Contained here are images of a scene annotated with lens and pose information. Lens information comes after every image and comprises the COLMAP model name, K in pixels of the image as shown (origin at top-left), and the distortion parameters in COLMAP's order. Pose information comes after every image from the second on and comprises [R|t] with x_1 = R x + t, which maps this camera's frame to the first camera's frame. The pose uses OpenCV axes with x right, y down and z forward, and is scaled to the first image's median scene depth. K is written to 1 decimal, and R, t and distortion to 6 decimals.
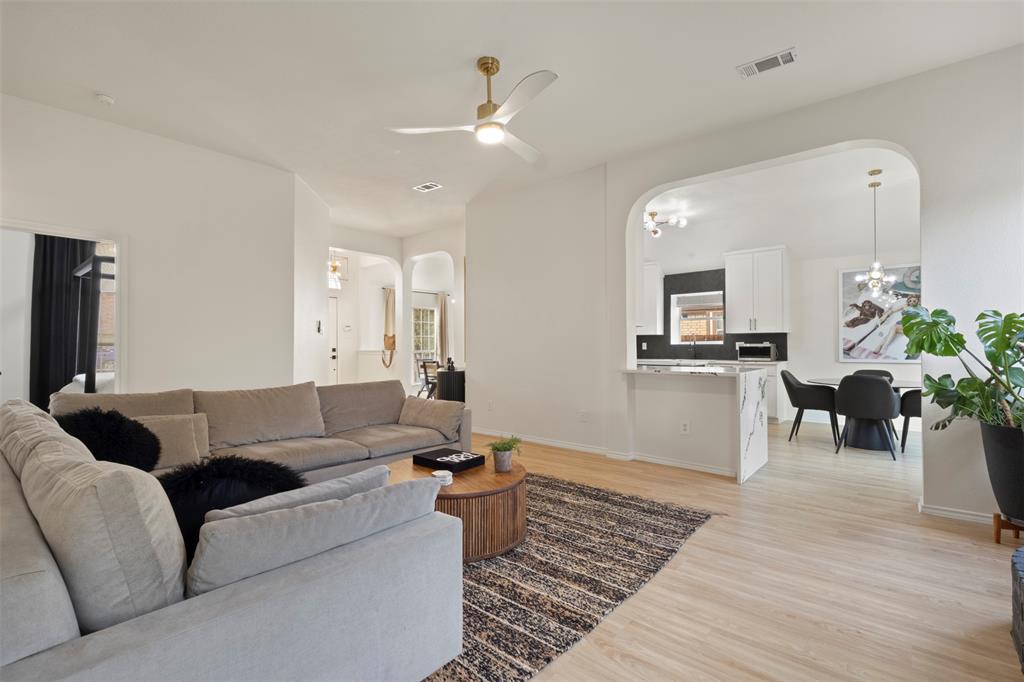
lens RADIAL K [[474.7, 0, 511.0], [0, 474.7, 345.3], [0, 0, 1]] dist [0.000294, -0.000146]
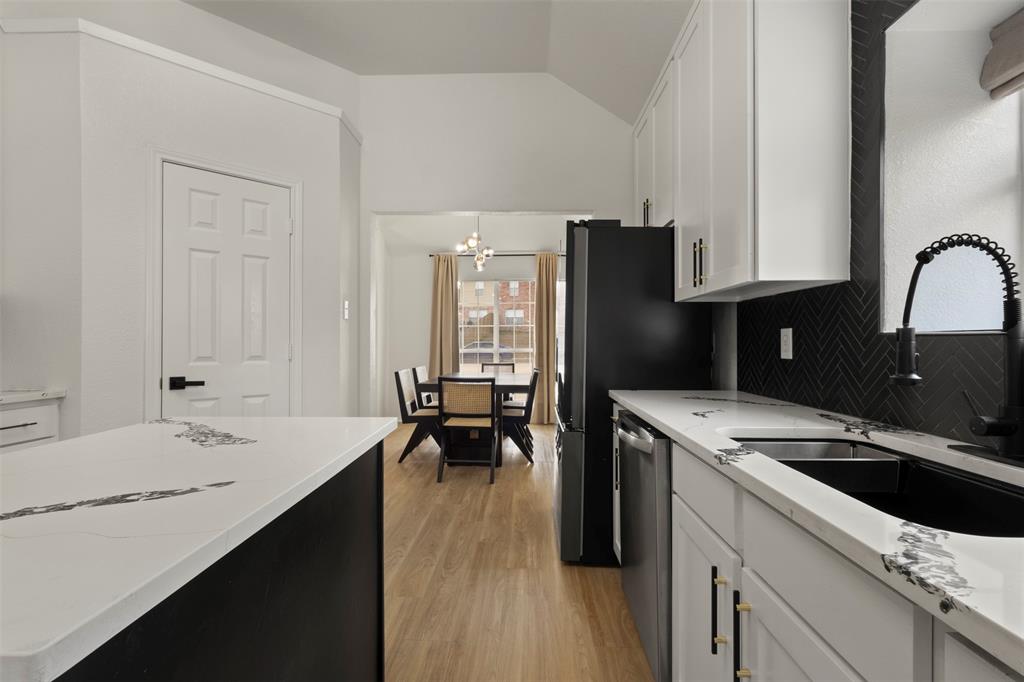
lens RADIAL K [[474.7, 0, 509.1], [0, 474.7, 339.8], [0, 0, 1]] dist [0.000294, -0.000146]
pose [[0.621943, -0.001370, -0.783061, 0.686251], [-0.003023, 0.999987, -0.004151, 0.002990], [0.783057, 0.004949, 0.621931, 1.445140]]
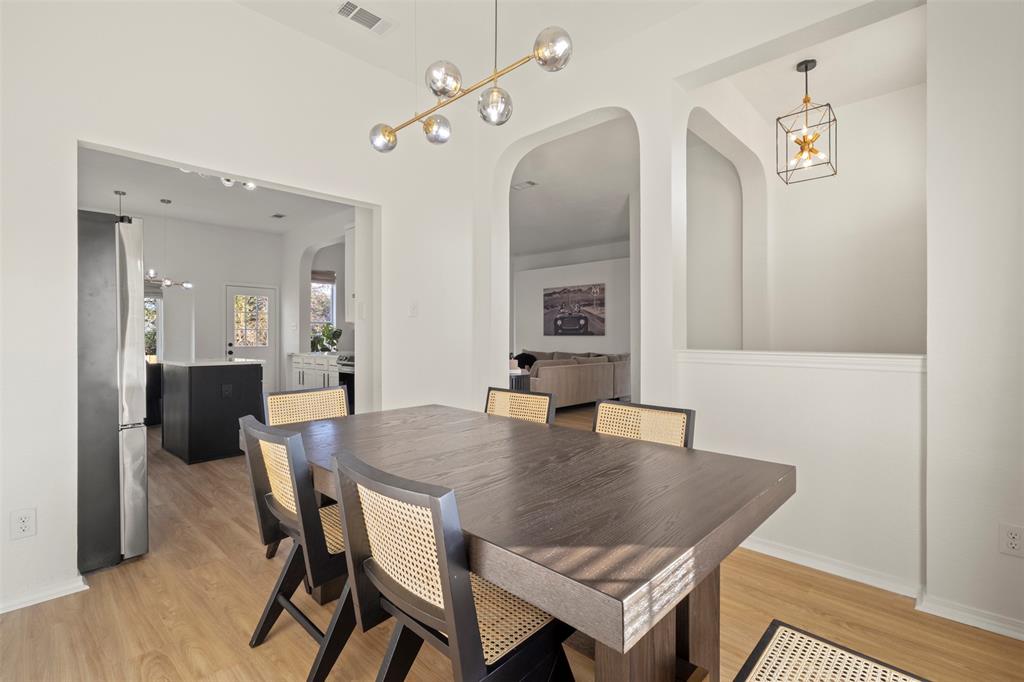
lens RADIAL K [[474.7, 0, 519.6], [0, 474.7, 343.2], [0, 0, 1]] dist [0.000294, -0.000146]
pose [[-0.999496, 0.001817, 0.031679, -0.232556], [0.002315, 0.999875, 0.015670, -0.002278], [-0.031647, 0.015736, -0.999375, 2.424845]]
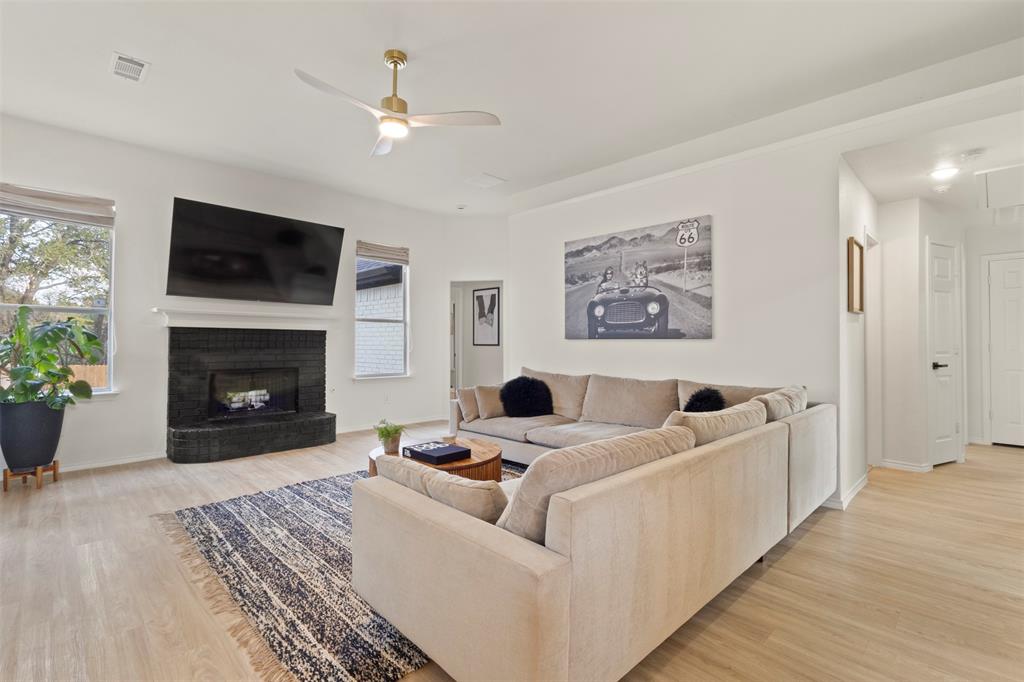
lens RADIAL K [[474.7, 0, 510.3], [0, 474.7, 335.0], [0, 0, 1]] dist [0.000294, -0.000146]
pose [[-0.995853, 0.001536, 0.090960, -0.248924], [0.000368, 0.999917, -0.012859, 0.000615], [-0.090973, -0.012772, -0.995771, 1.302809]]
